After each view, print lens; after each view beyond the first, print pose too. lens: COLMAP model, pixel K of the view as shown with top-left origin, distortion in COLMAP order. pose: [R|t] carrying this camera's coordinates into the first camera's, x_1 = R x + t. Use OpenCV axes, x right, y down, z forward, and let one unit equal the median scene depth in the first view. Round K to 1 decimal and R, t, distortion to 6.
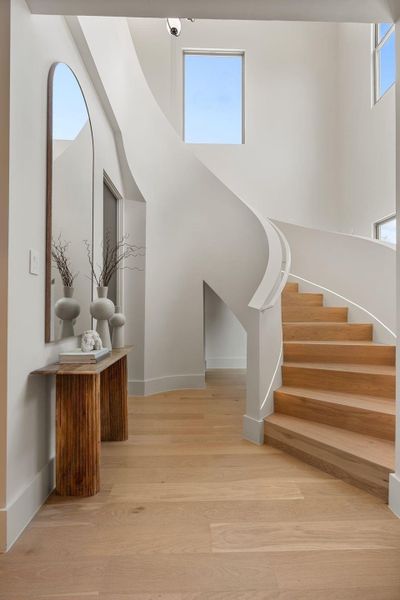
lens RADIAL K [[269.3, 0, 201.3], [0, 269.3, 309.0], [0, 0, 1]] dist [-0.011643, 0.003238]
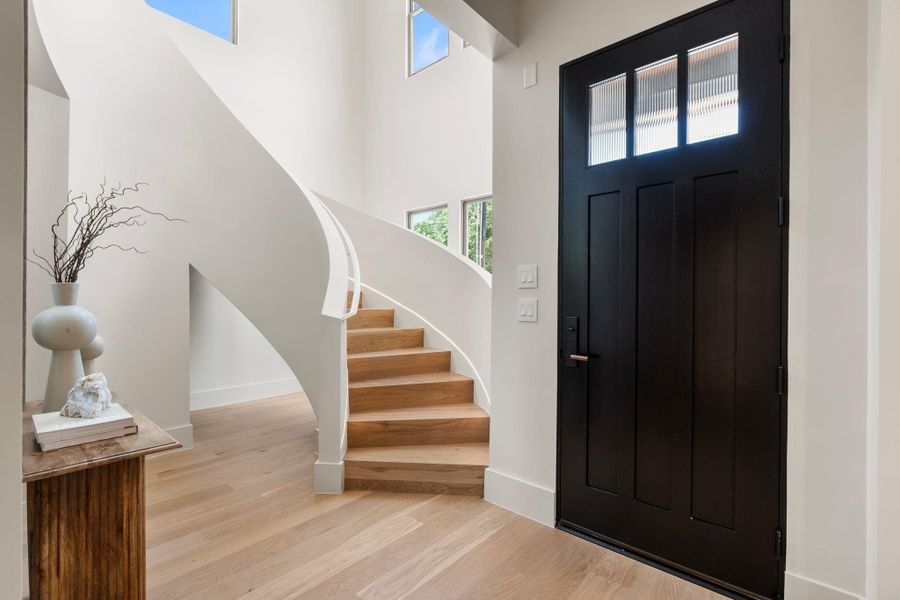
lens RADIAL K [[403.9, 0, 449.6], [0, 403.9, 302.3], [0, 0, 1]] dist [-0.011643, 0.003238]
pose [[0.682075, 0.002775, 0.731277, -0.486405], [-0.010222, 0.999931, 0.005739, -0.066407], [-0.731211, -0.011389, 0.682057, -0.020085]]
